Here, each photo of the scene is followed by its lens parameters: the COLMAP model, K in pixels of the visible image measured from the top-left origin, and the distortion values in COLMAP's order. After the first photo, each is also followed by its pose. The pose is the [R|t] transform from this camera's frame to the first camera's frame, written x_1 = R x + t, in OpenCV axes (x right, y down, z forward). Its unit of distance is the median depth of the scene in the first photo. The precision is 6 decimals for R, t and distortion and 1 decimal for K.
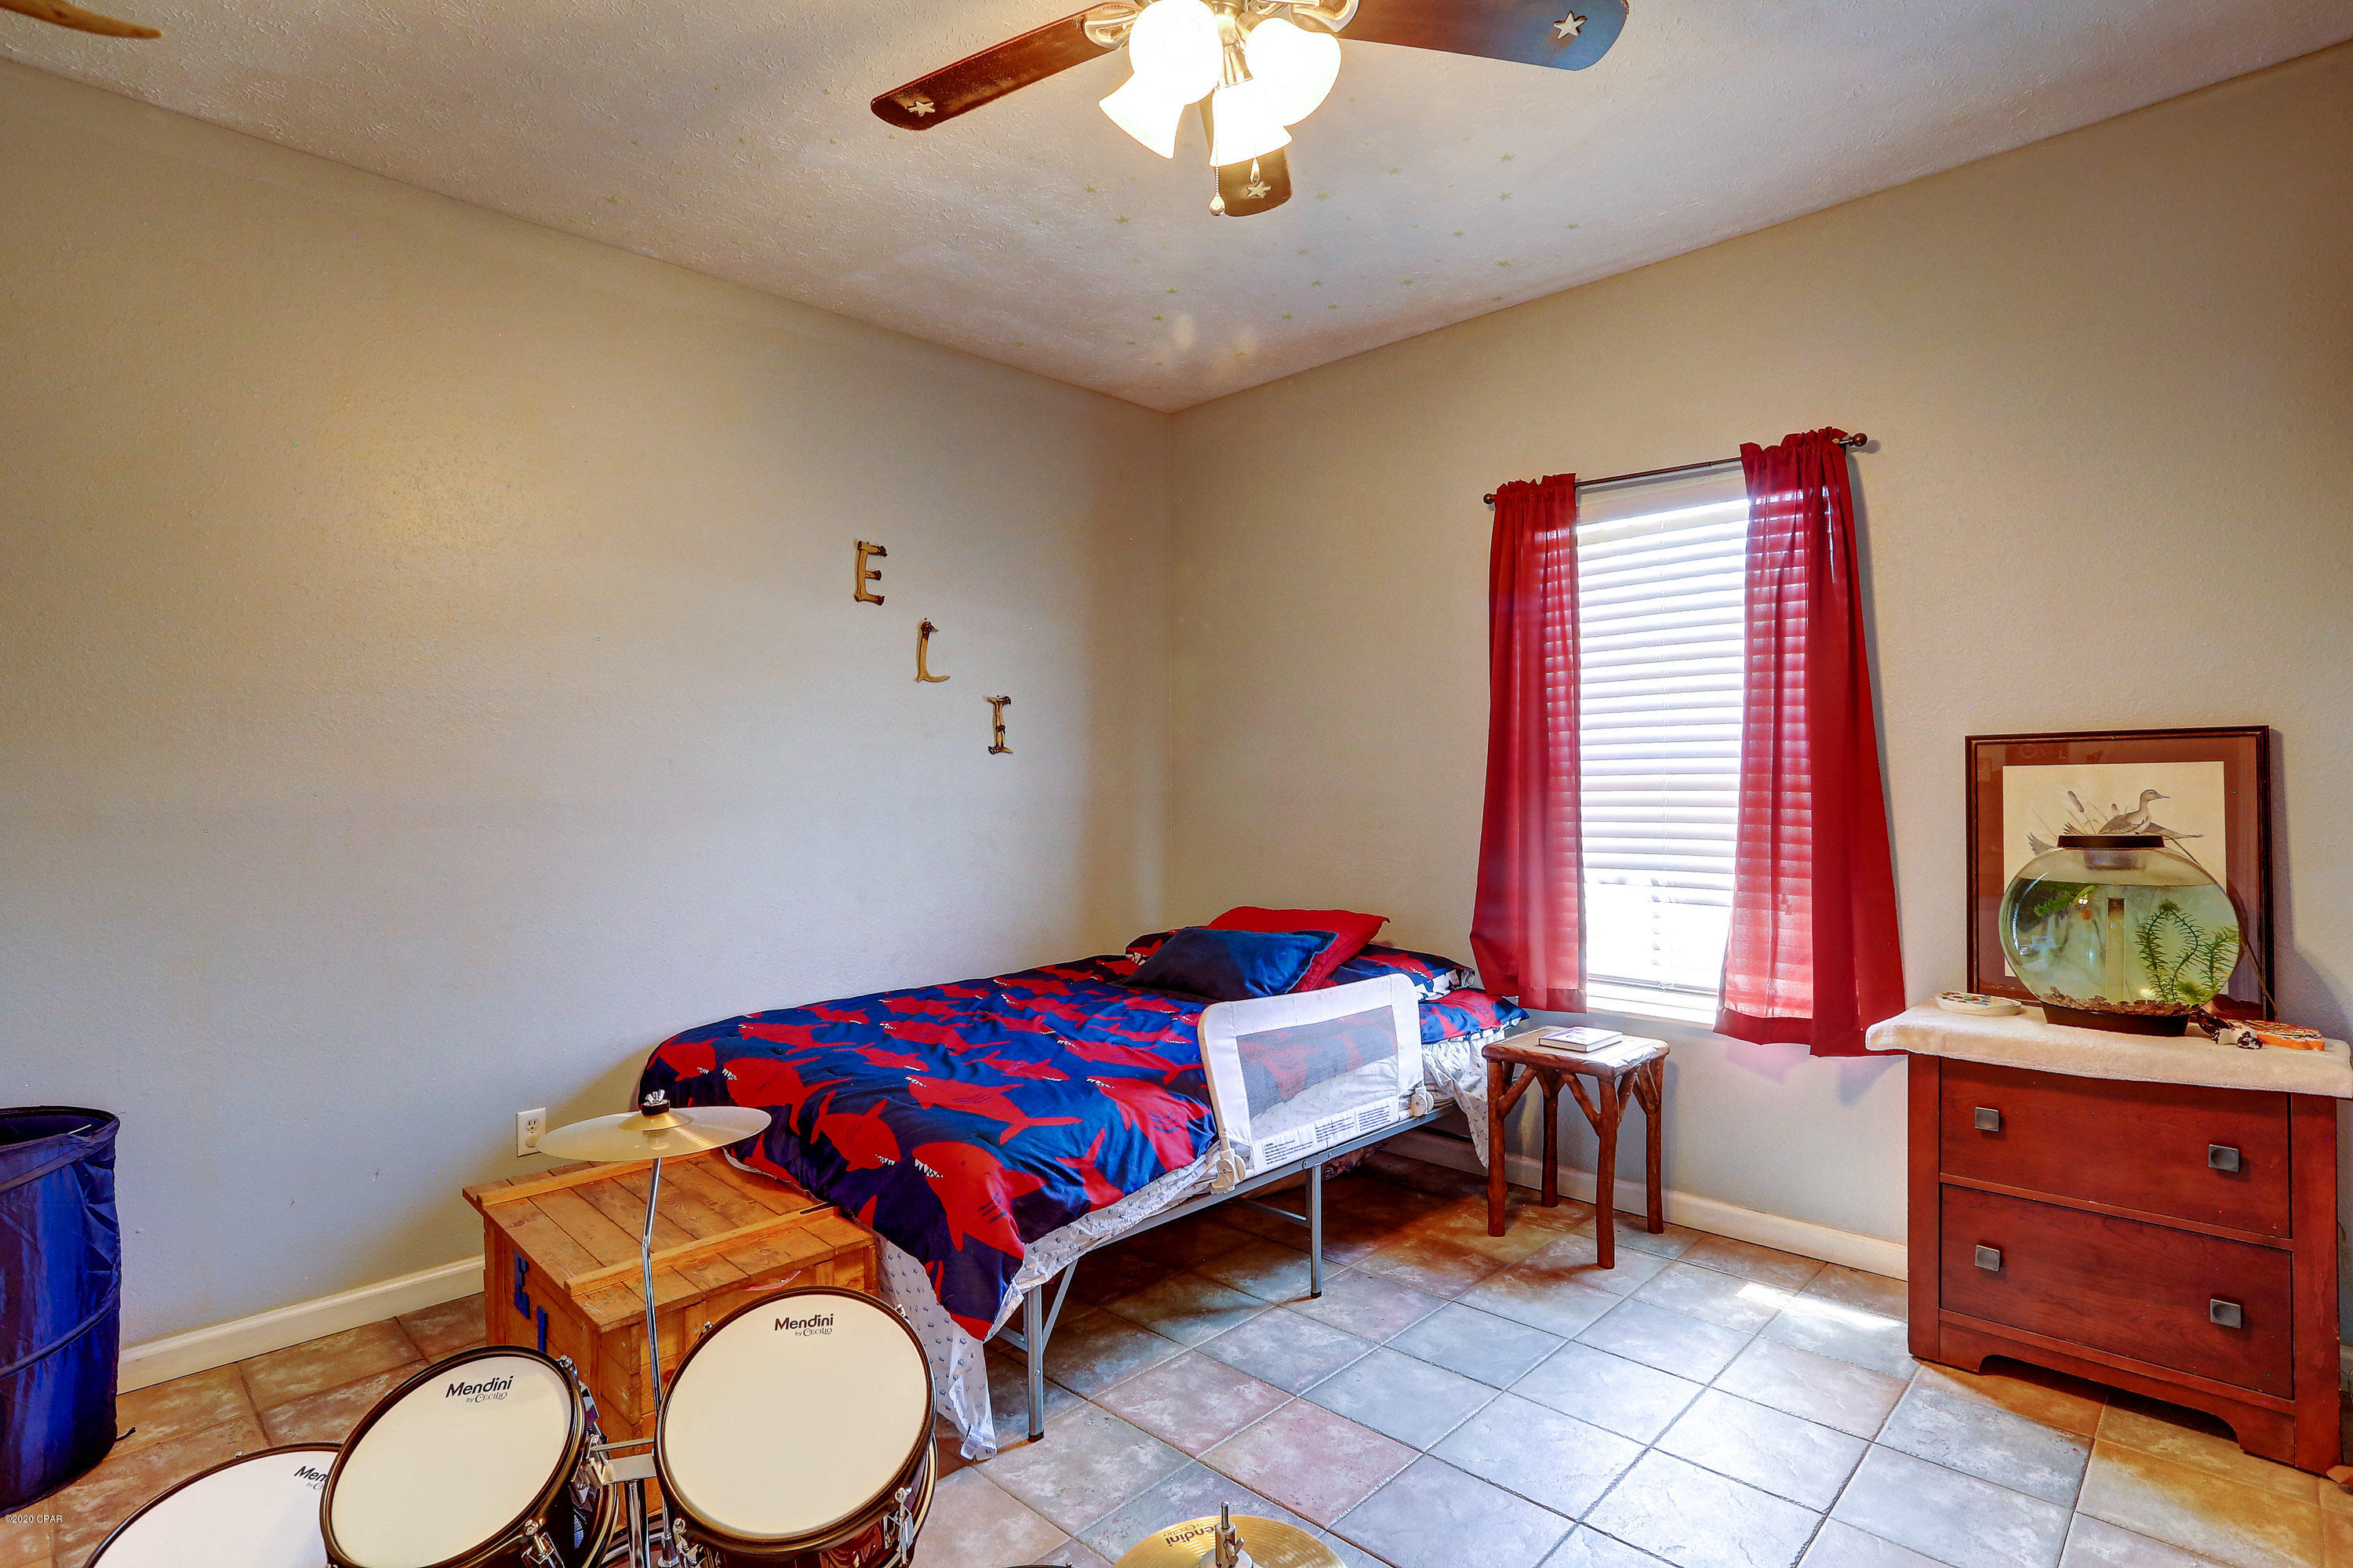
lens RADIAL K [[1146.6, 0, 1178.0], [0, 1146.6, 790.6], [0, 0, 1]] dist [0.004744, 0.000916]
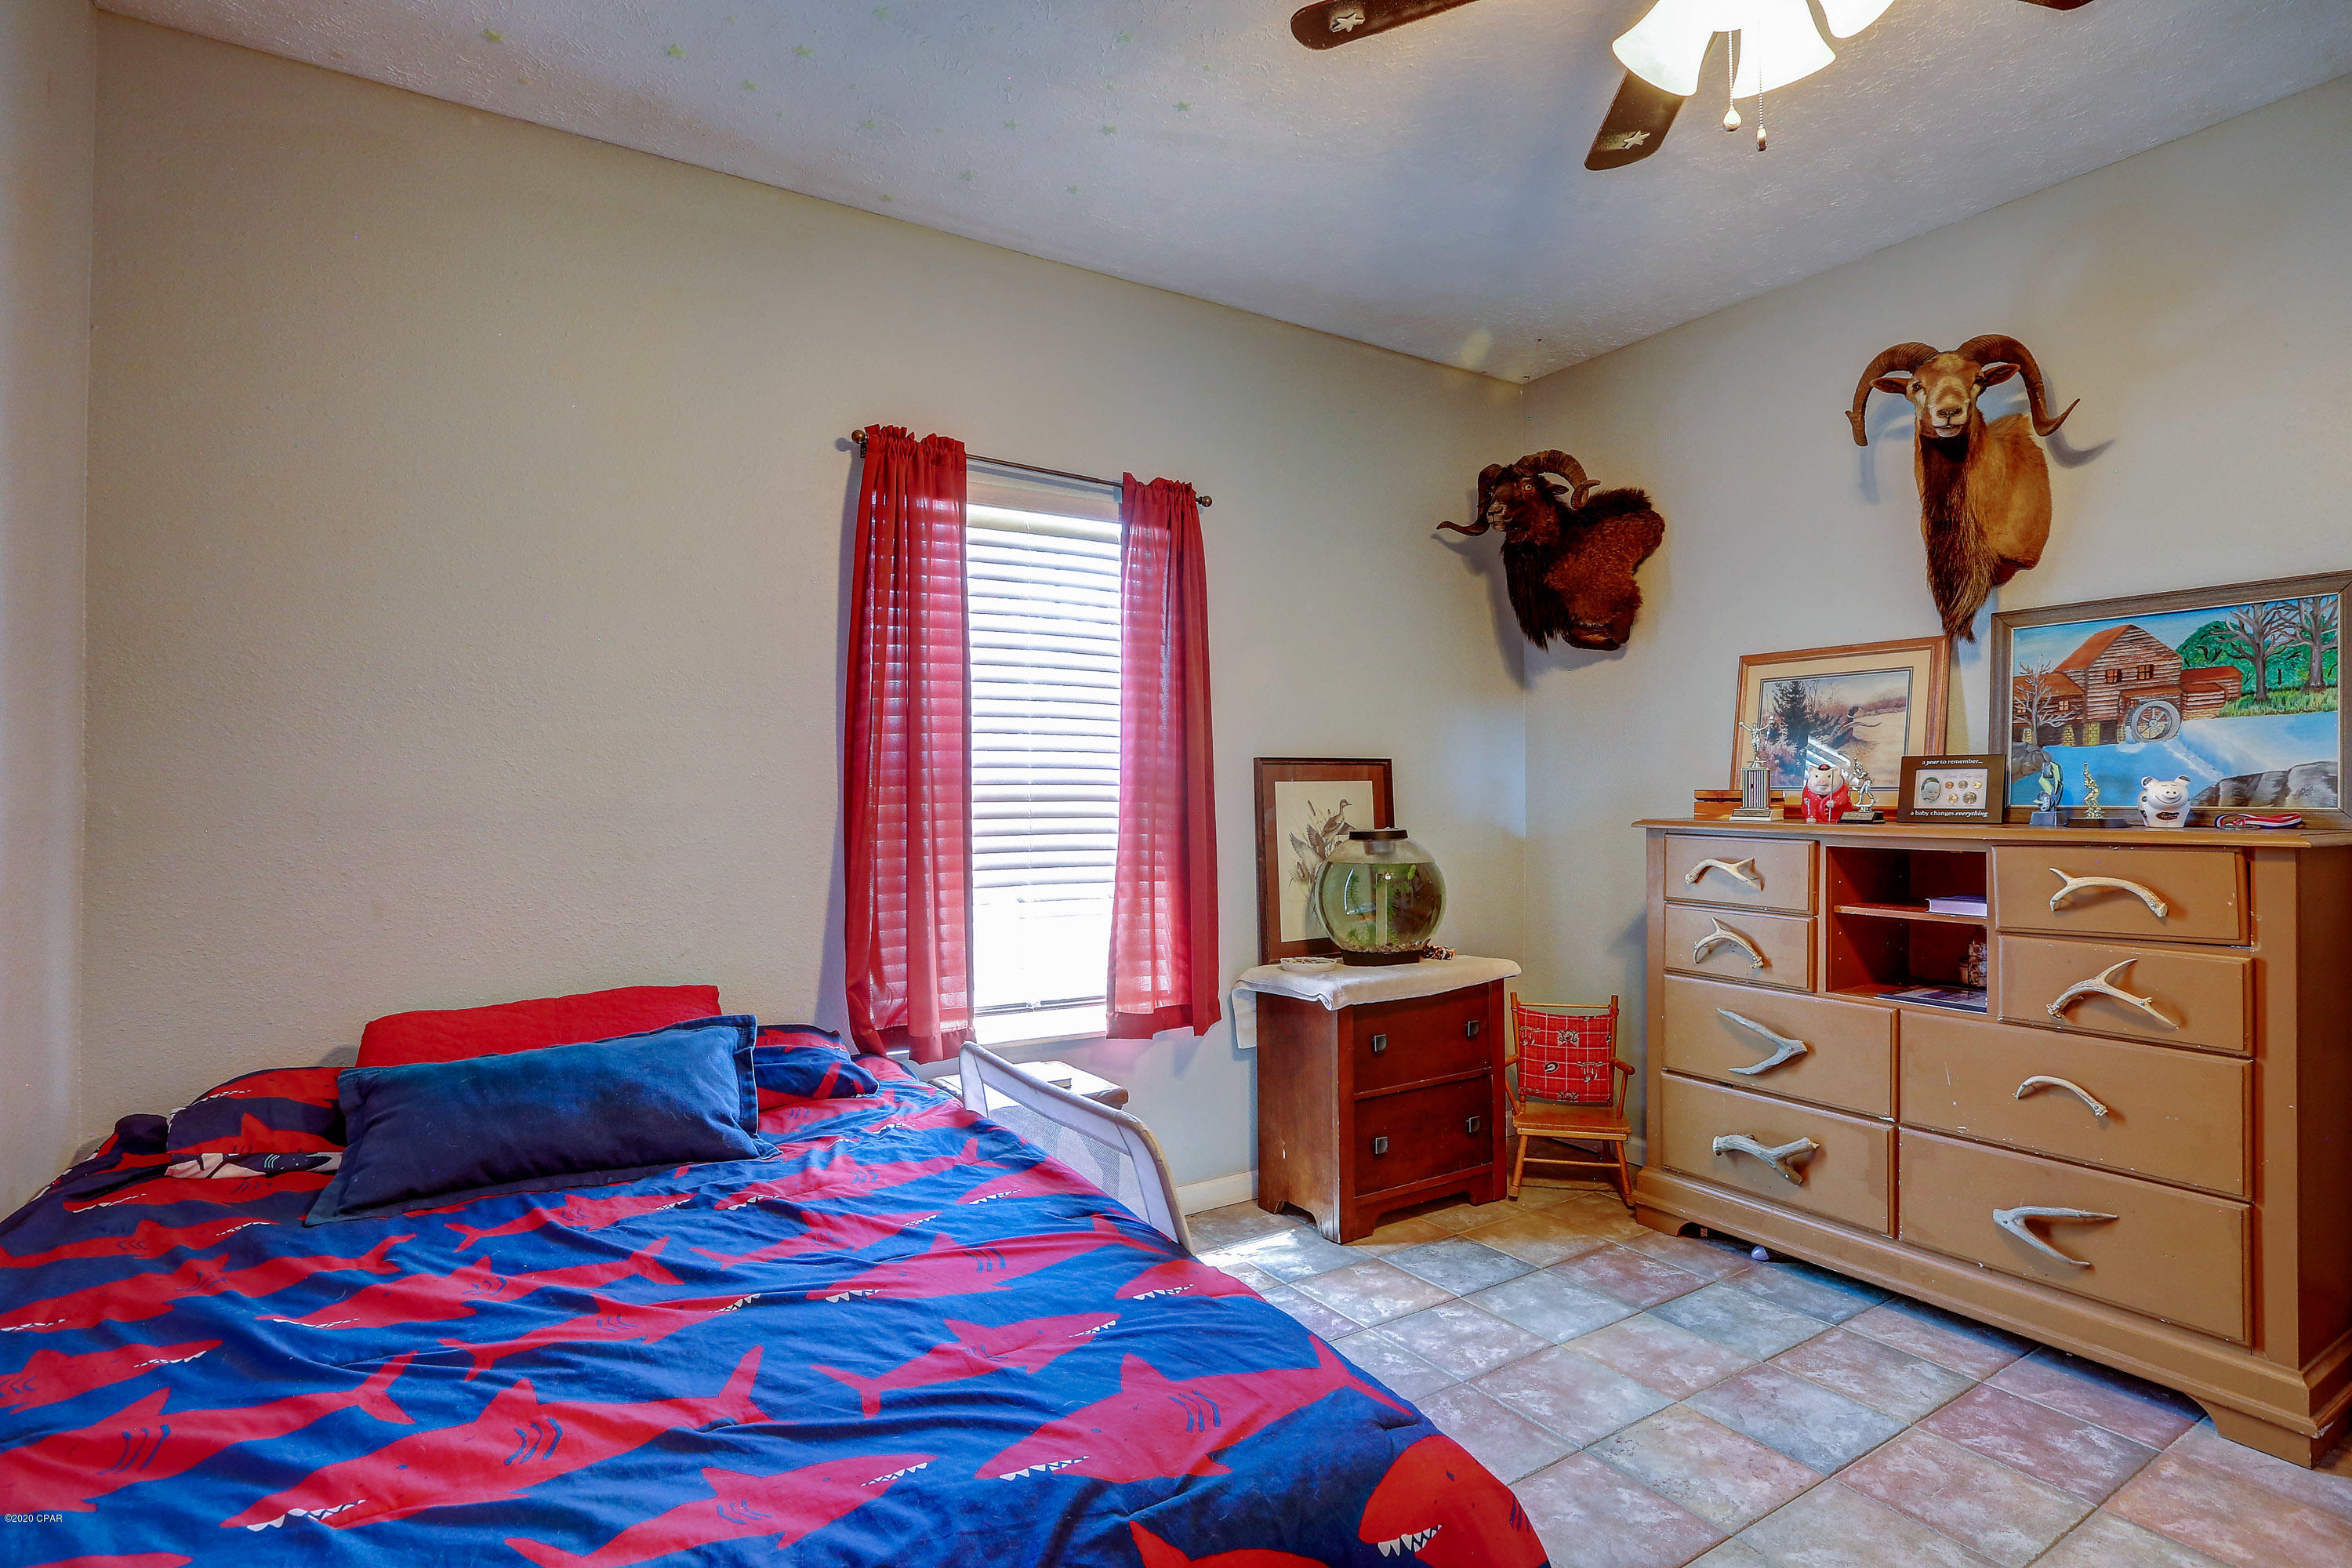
lens RADIAL K [[1195.9, 0, 1178.2], [0, 1195.9, 779.2], [0, 0, 1]] dist [-0.022772, 0.000685]
pose [[0.235964, 0.010339, 0.971707, -0.568099], [0.003524, 0.999928, -0.011495, -0.007444], [-0.971755, 0.006137, 0.235910, 0.704612]]
